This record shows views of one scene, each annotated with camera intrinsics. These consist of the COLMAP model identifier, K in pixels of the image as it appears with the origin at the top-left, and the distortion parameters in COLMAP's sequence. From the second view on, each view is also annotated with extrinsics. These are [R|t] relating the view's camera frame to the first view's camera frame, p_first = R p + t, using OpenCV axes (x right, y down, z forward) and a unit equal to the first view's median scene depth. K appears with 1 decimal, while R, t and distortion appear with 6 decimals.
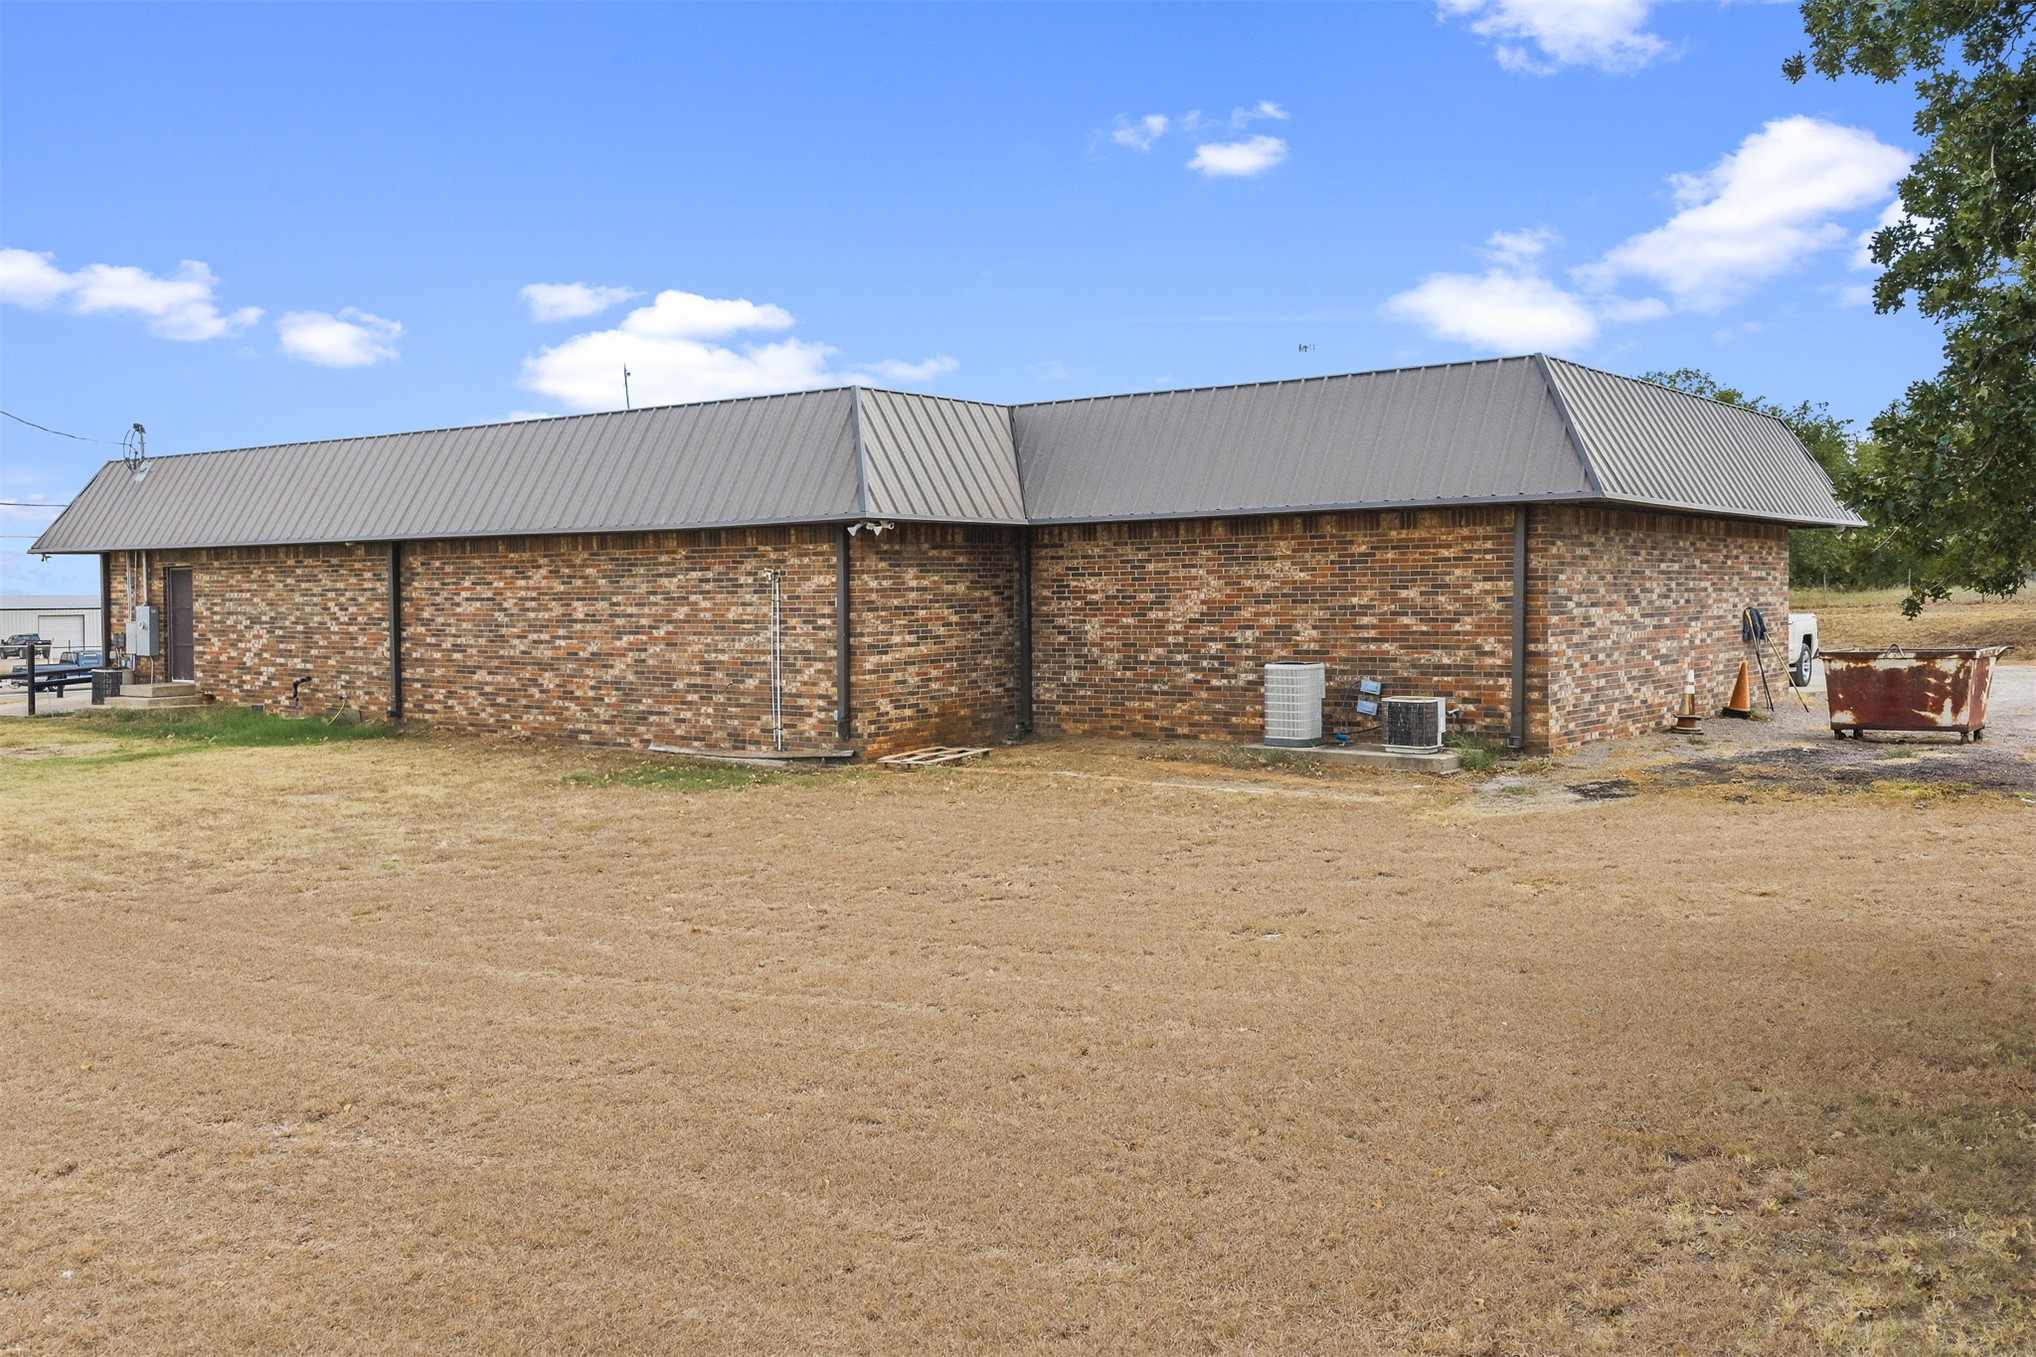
lens RADIAL K [[1695.2, 0, 1017.9], [0, 1695.2, 672.1], [0, 0, 1]] dist [-0.000274, -0.000934]
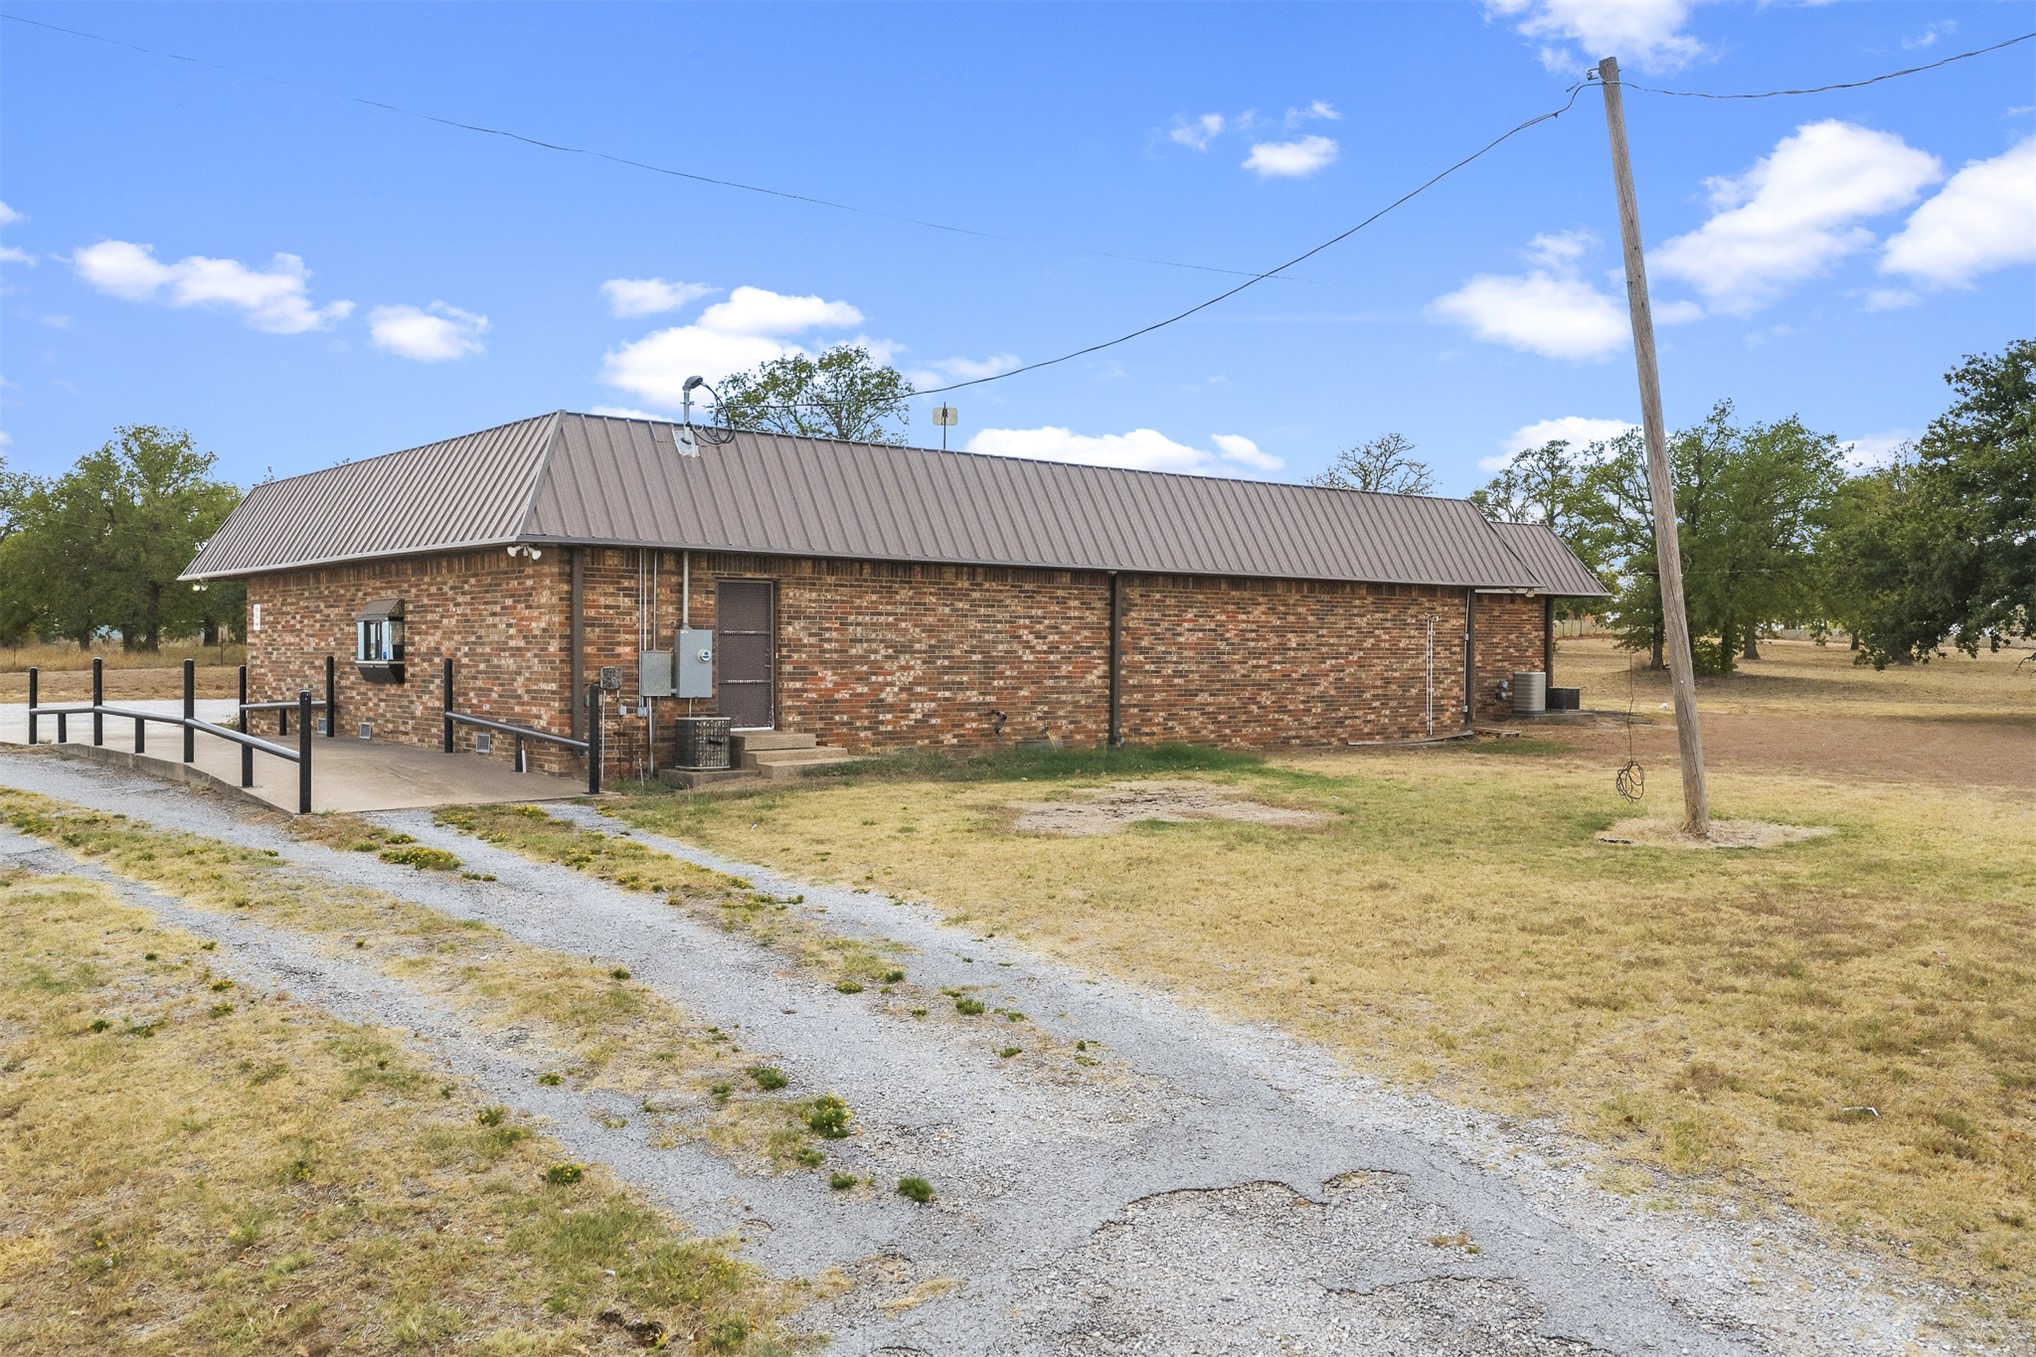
lens RADIAL K [[1695.2, 0, 1017.8], [0, 1695.2, 675.5], [0, 0, 1]] dist [-0.000274, -0.000934]
pose [[0.258228, -0.029887, 0.965622, -1.423363], [0.014984, 0.999525, 0.026929, -0.044461], [-0.965968, 0.007515, 0.258553, 0.819934]]
